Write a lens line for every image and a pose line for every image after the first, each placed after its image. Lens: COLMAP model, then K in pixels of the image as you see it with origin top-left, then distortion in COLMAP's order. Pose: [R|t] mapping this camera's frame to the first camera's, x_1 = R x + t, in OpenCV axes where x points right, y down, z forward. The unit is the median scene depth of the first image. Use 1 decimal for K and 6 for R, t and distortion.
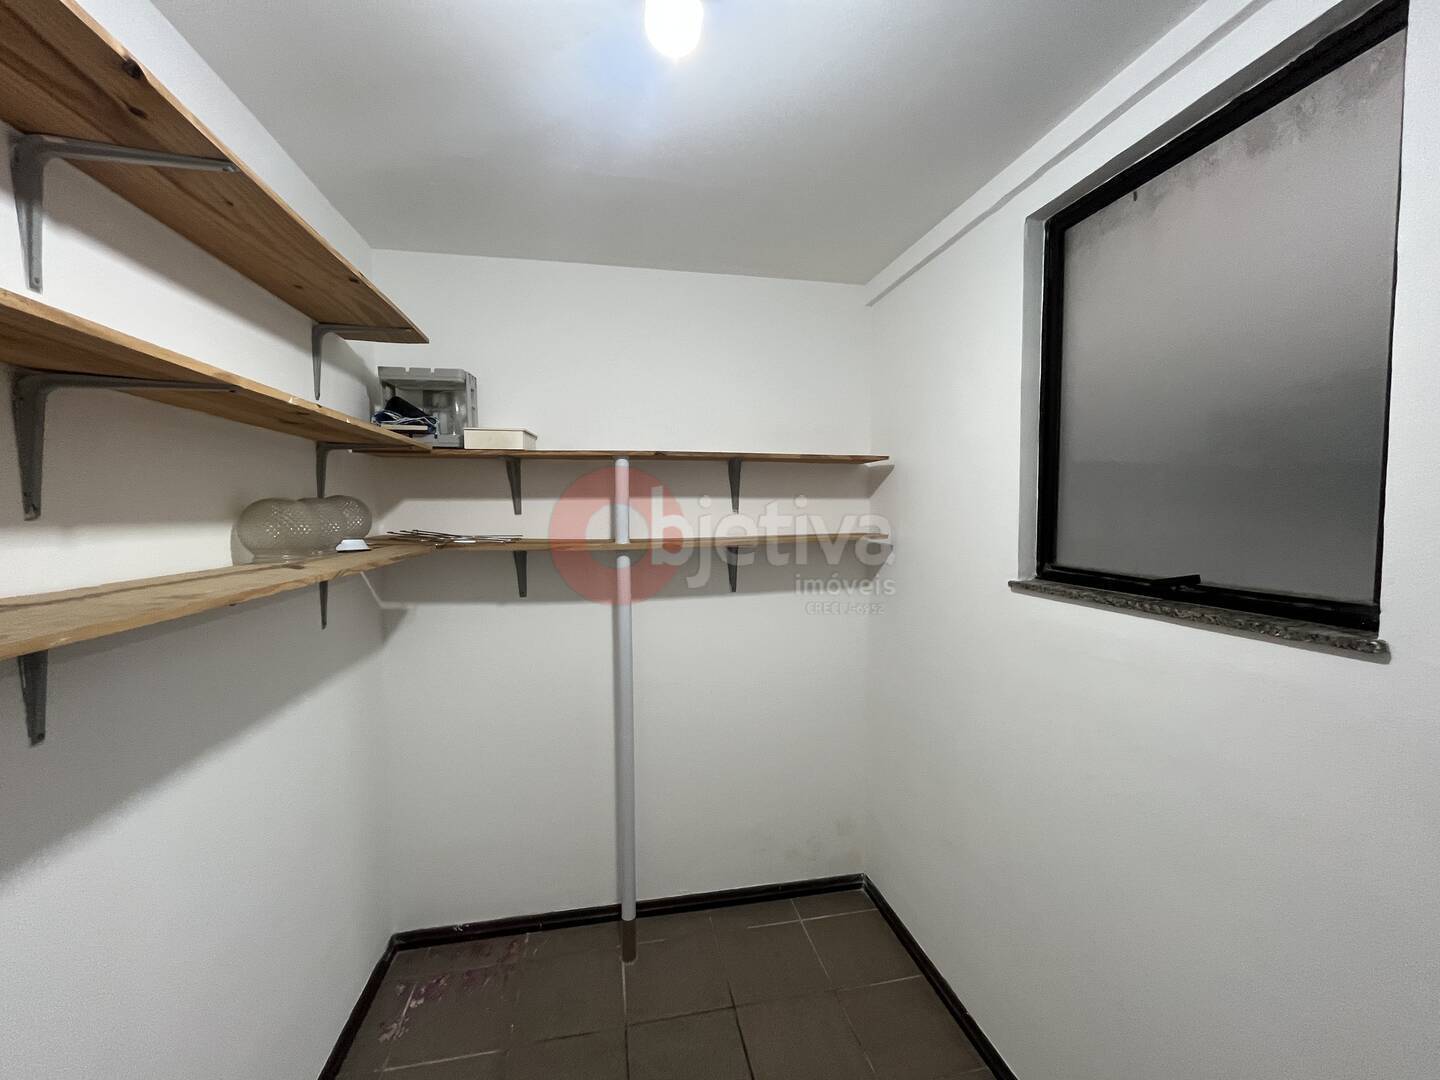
lens RADIAL K [[586.6, 0, 718.7], [0, 586.6, 538.4], [0, 0, 1]] dist [-0.003615, 0.000644]
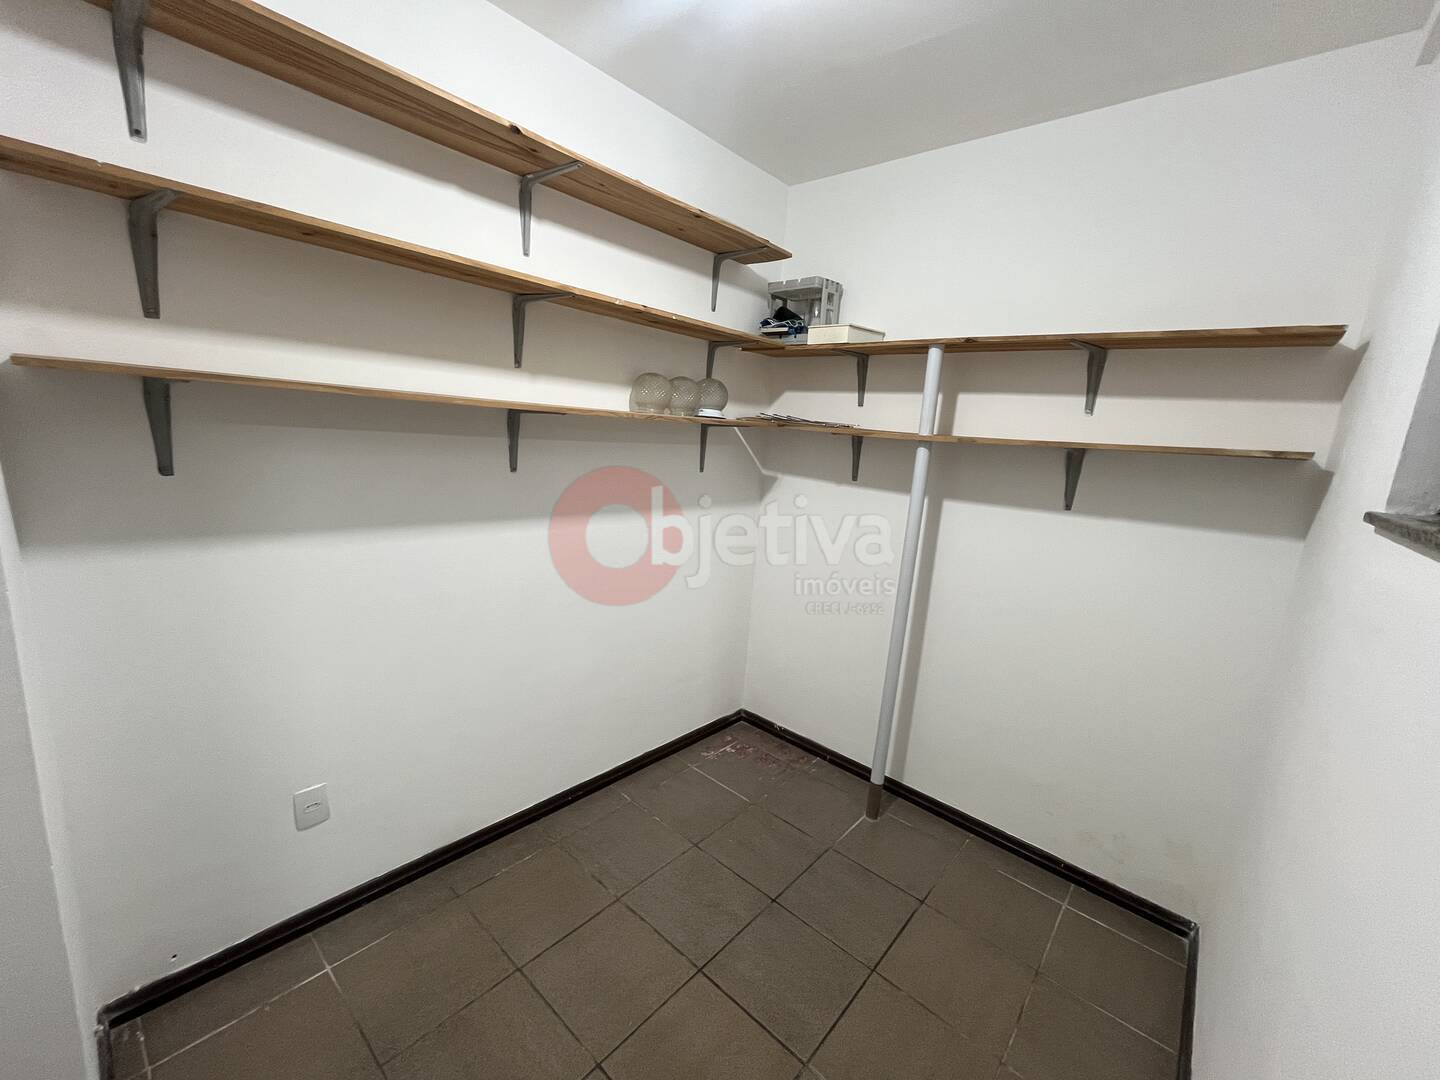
lens RADIAL K [[586.6, 0, 718.7], [0, 586.6, 538.4], [0, 0, 1]] dist [-0.003615, 0.000644]
pose [[0.601266, 0.197425, -0.774276, 0.438339], [-0.115742, 0.980296, 0.160076, 0.062348], [0.790622, -0.006632, 0.612268, 0.103854]]
